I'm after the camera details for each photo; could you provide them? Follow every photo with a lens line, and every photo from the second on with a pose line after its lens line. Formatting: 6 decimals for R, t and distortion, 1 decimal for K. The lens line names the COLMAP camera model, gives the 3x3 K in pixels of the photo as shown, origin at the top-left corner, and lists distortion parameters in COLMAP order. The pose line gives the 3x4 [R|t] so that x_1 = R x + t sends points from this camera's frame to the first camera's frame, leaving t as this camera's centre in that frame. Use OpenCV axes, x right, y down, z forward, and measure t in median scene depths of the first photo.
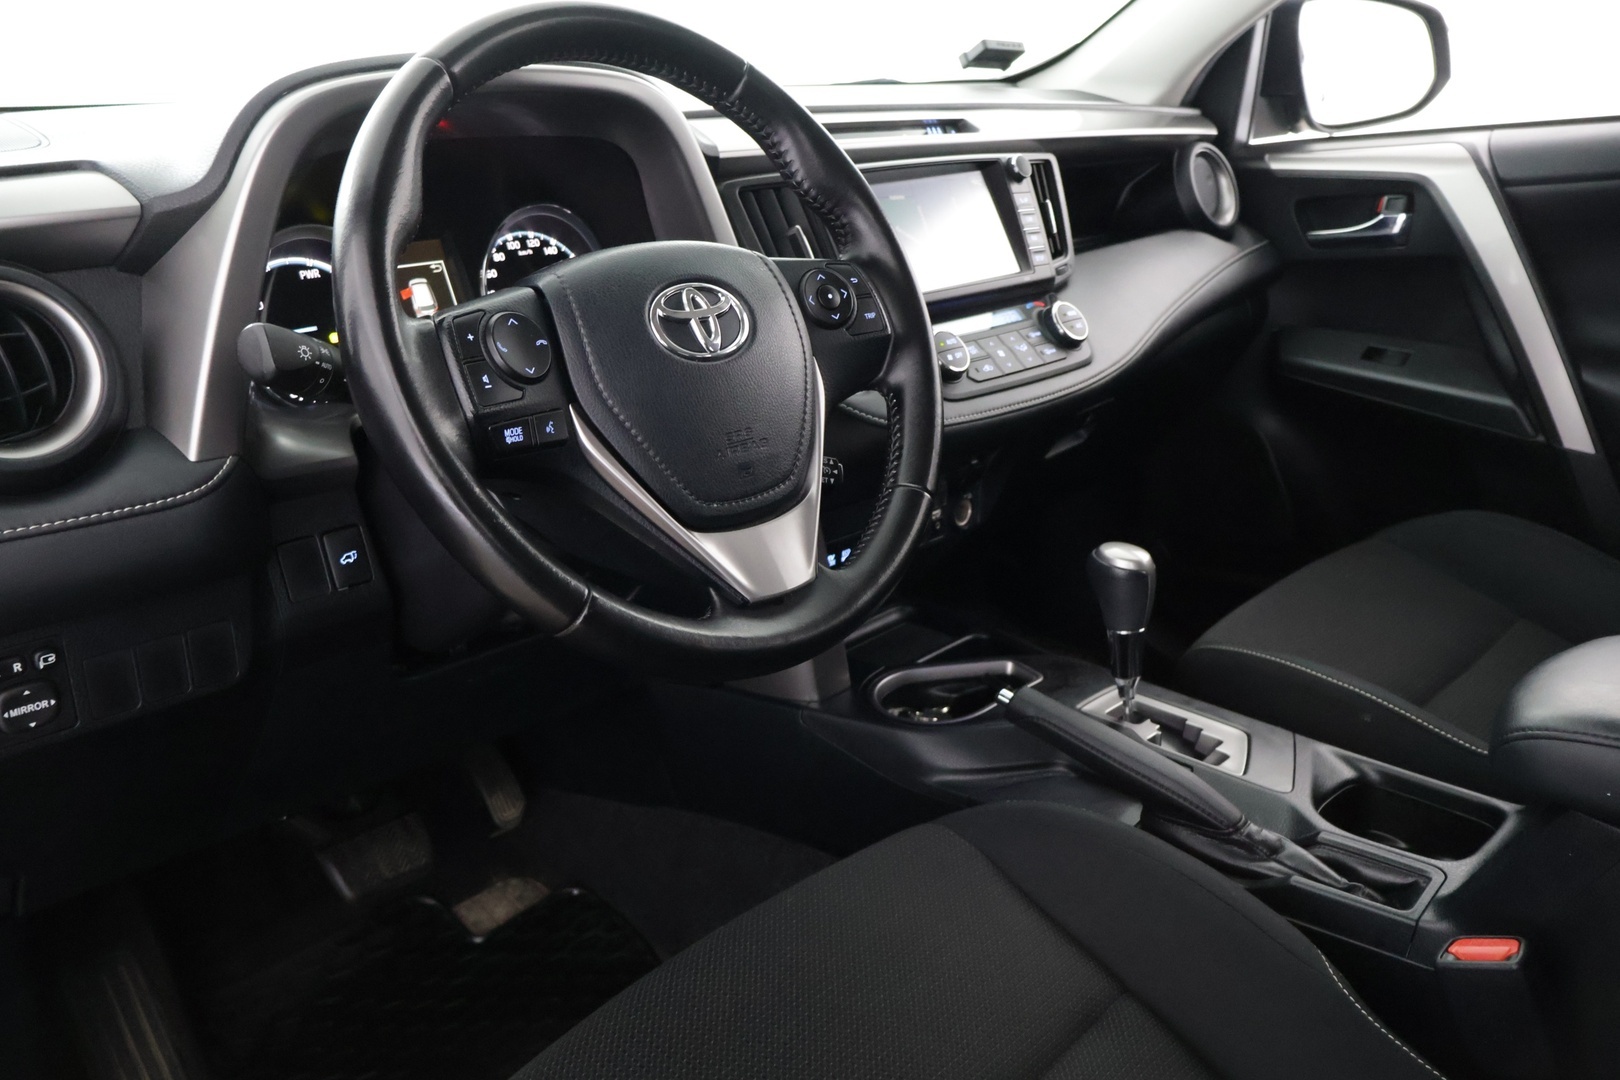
lens RADIAL K [[1346.6, 0, 802.1], [0, 1346.6, 548.2], [0, 0, 1]] dist [-0.017869, 0.008228]
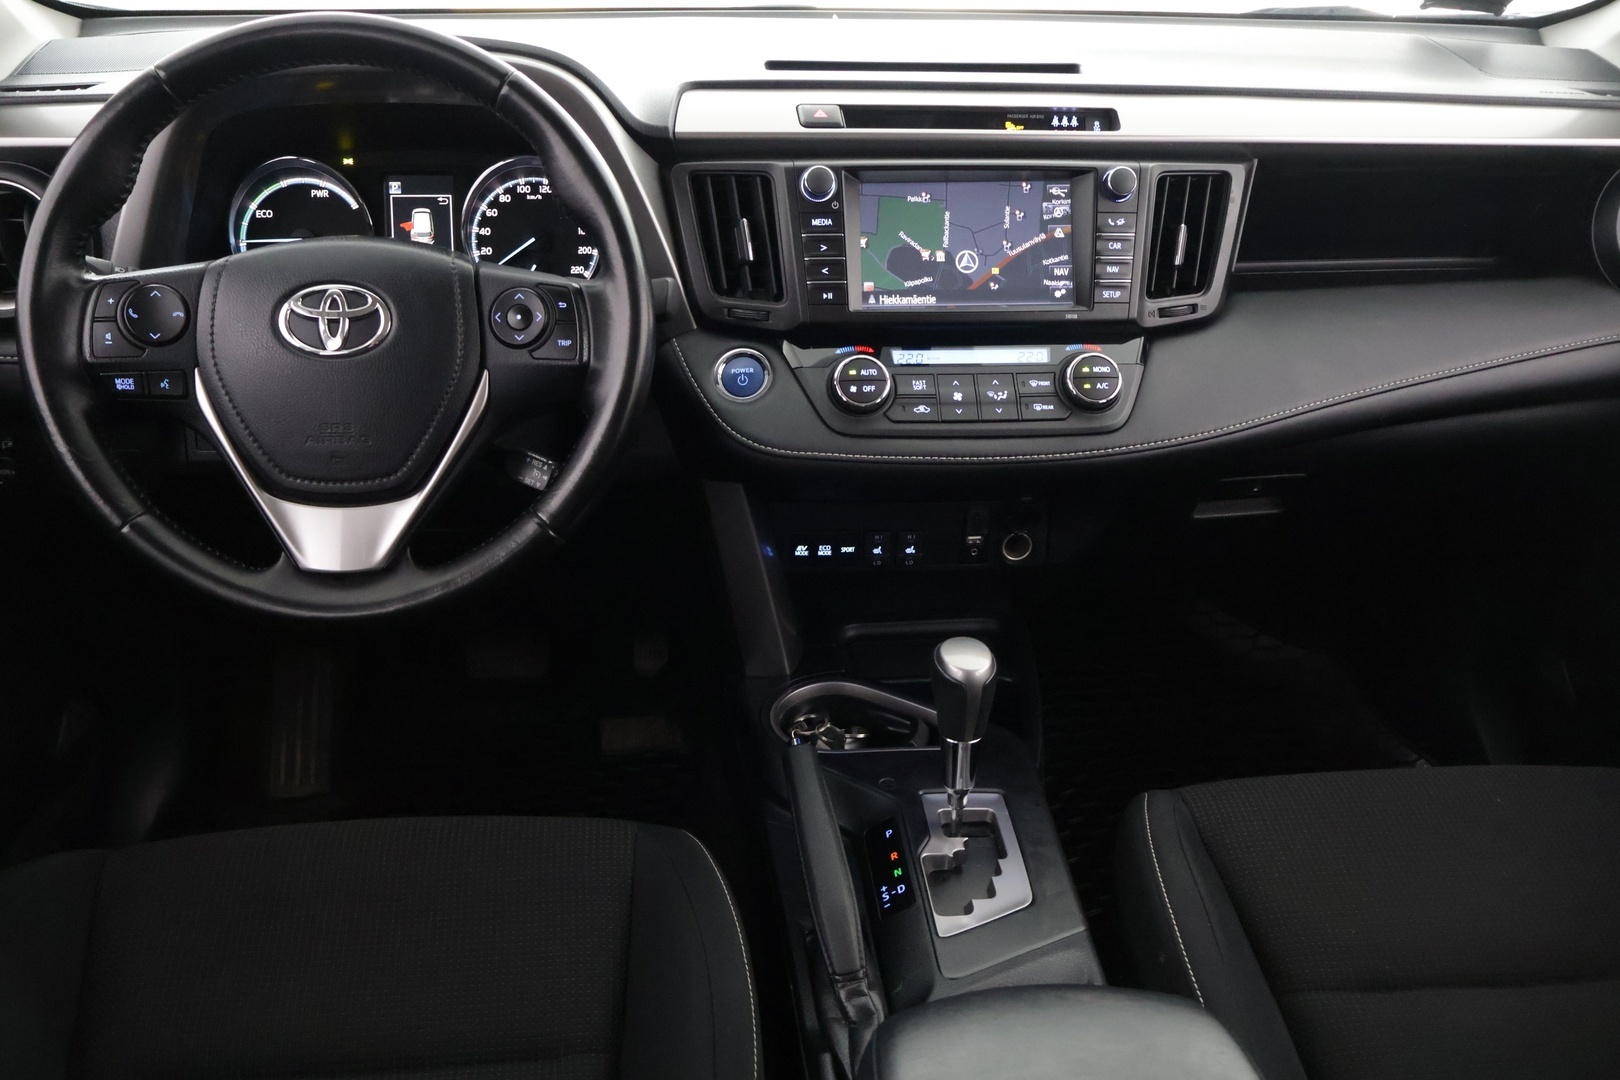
lens RADIAL K [[1346.6, 0, 809.6], [0, 1346.6, 541.5], [0, 0, 1]] dist [-0.017869, 0.008228]
pose [[0.755217, 0.329796, -0.566464, 0.767437], [-0.248578, 0.943751, 0.218045, -0.281546], [0.606512, -0.023861, 0.794717, 0.287667]]
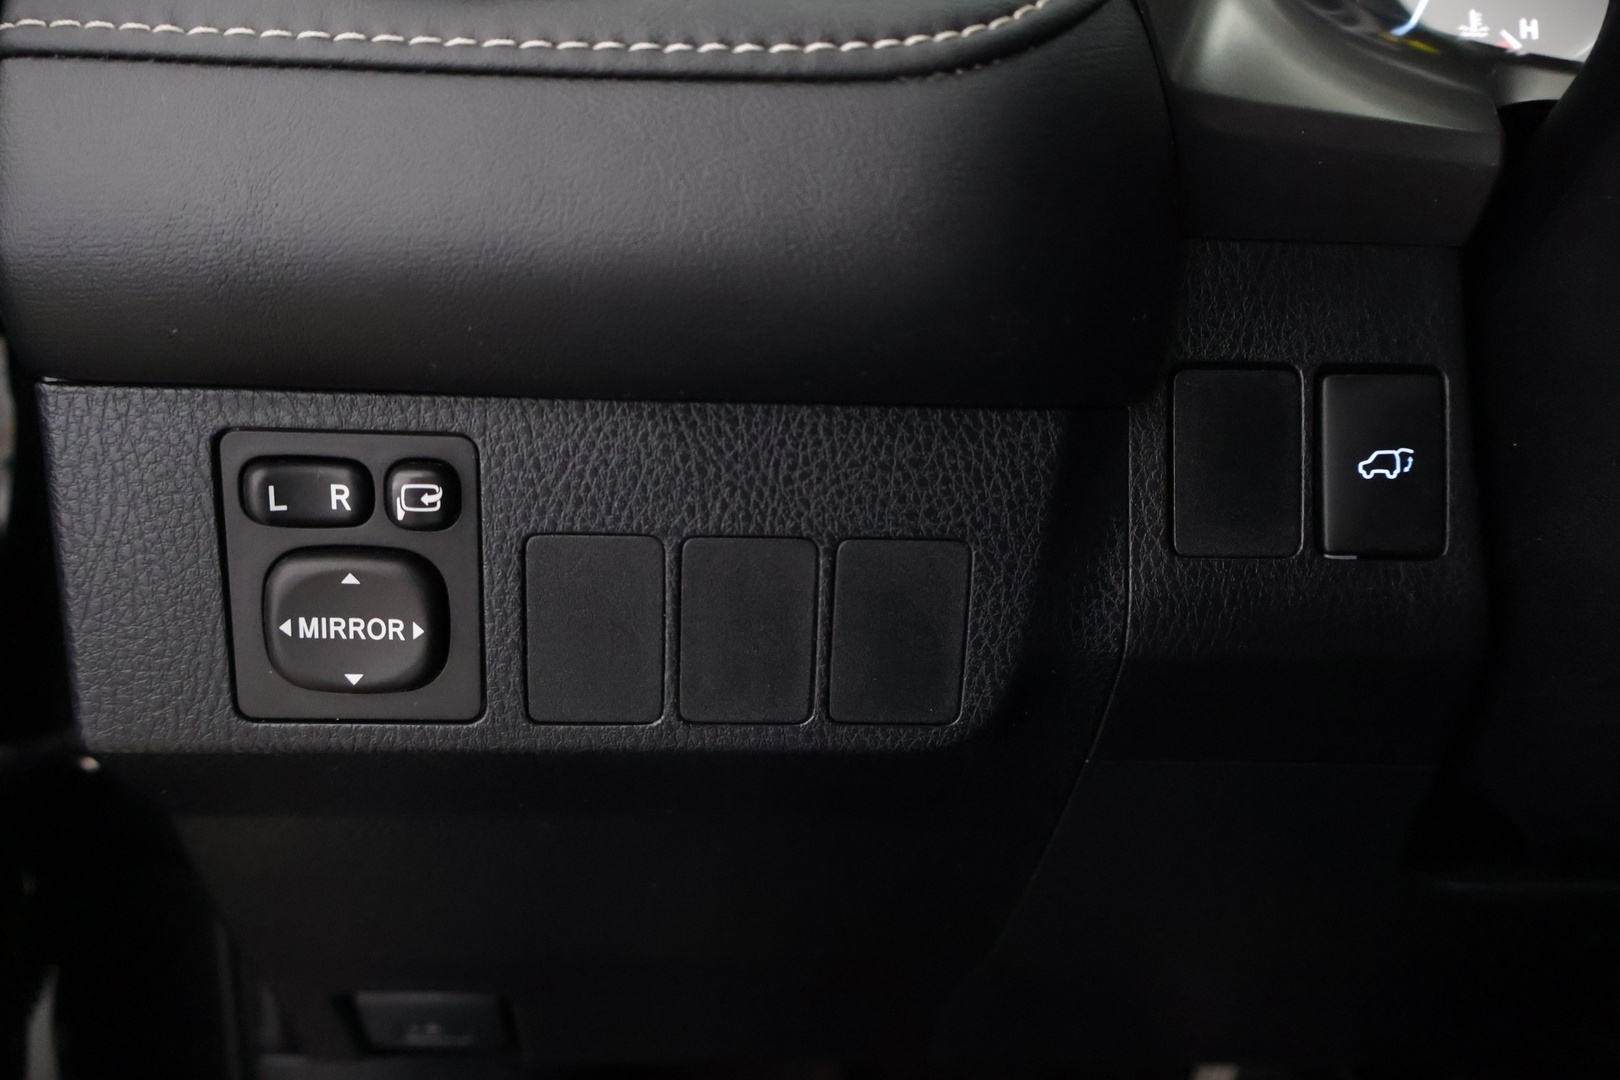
lens RADIAL K [[1346.6, 0, 808.8], [0, 1346.6, 538.4], [0, 0, 1]] dist [-0.017869, 0.008228]
pose [[0.751466, 0.170622, -0.637328, -0.221570], [-0.246973, 0.968496, -0.031922, 0.063420], [0.611803, 0.181391, 0.769931, 0.637914]]
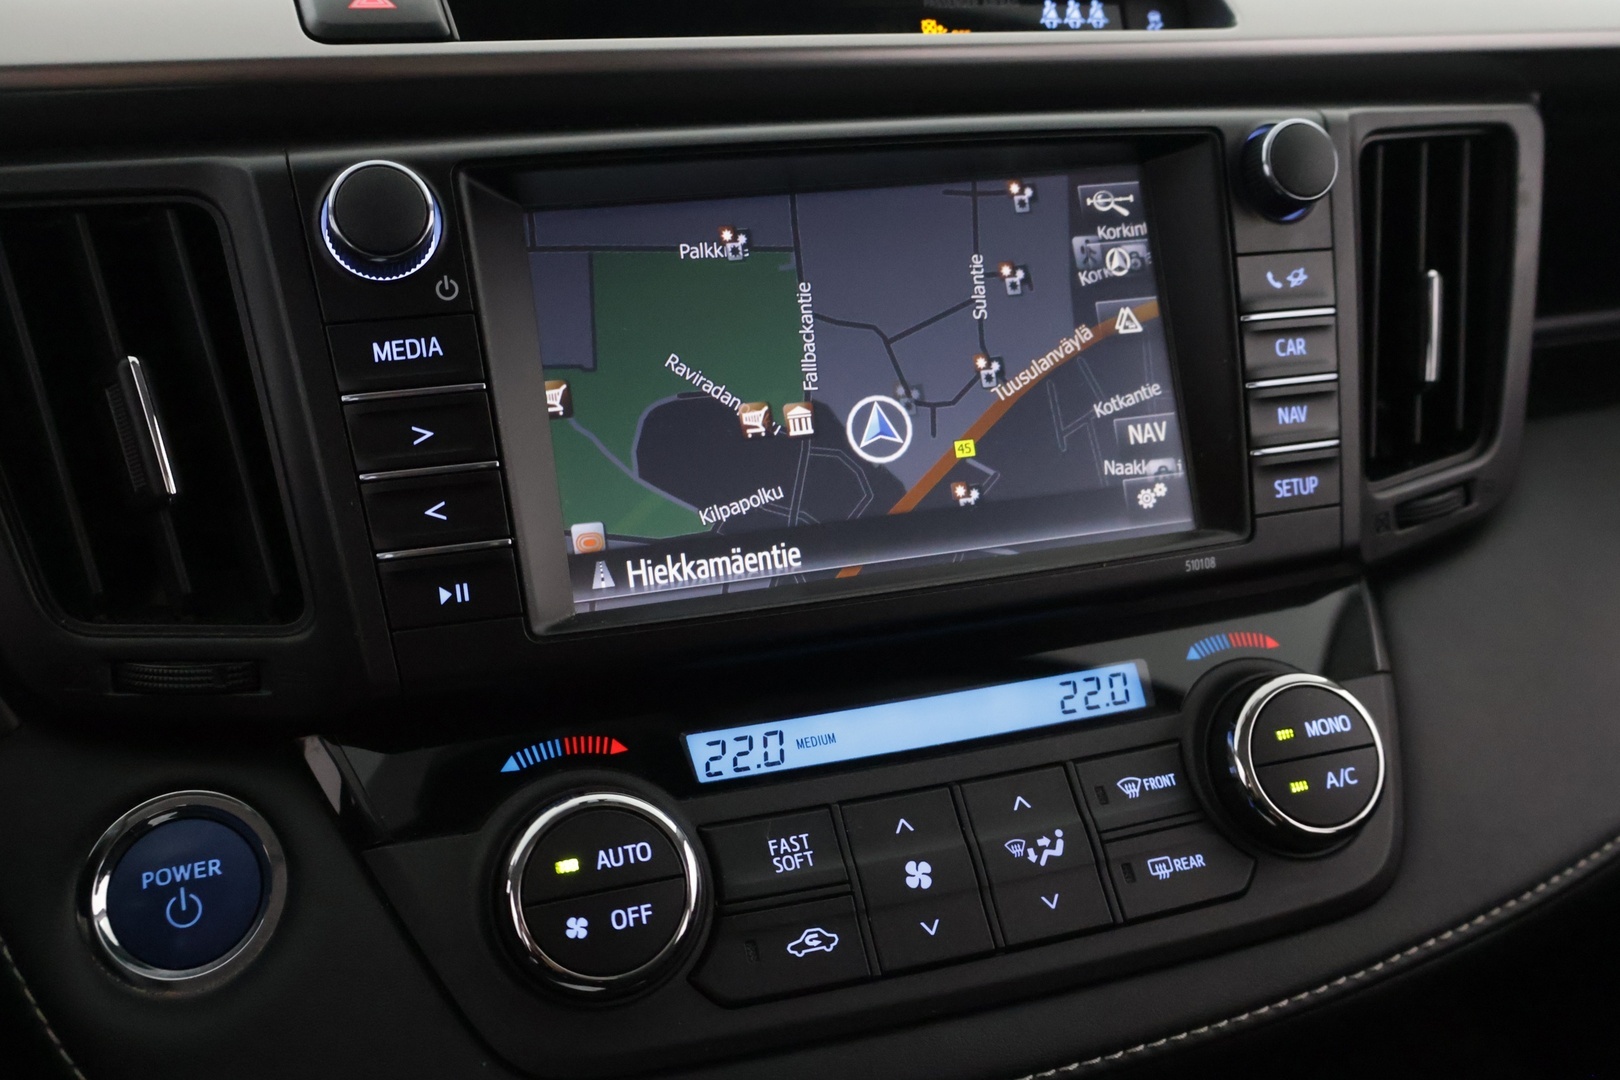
lens RADIAL K [[1510.3, 0, 809.9], [0, 1510.3, 539.9], [0, 0, 1]] dist [0.006826, 0.000000]
pose [[0.883288, 0.214702, -0.416780, 0.303471], [-0.178059, 0.975995, 0.125416, -0.309404], [0.433702, -0.036567, 0.900314, 0.899402]]
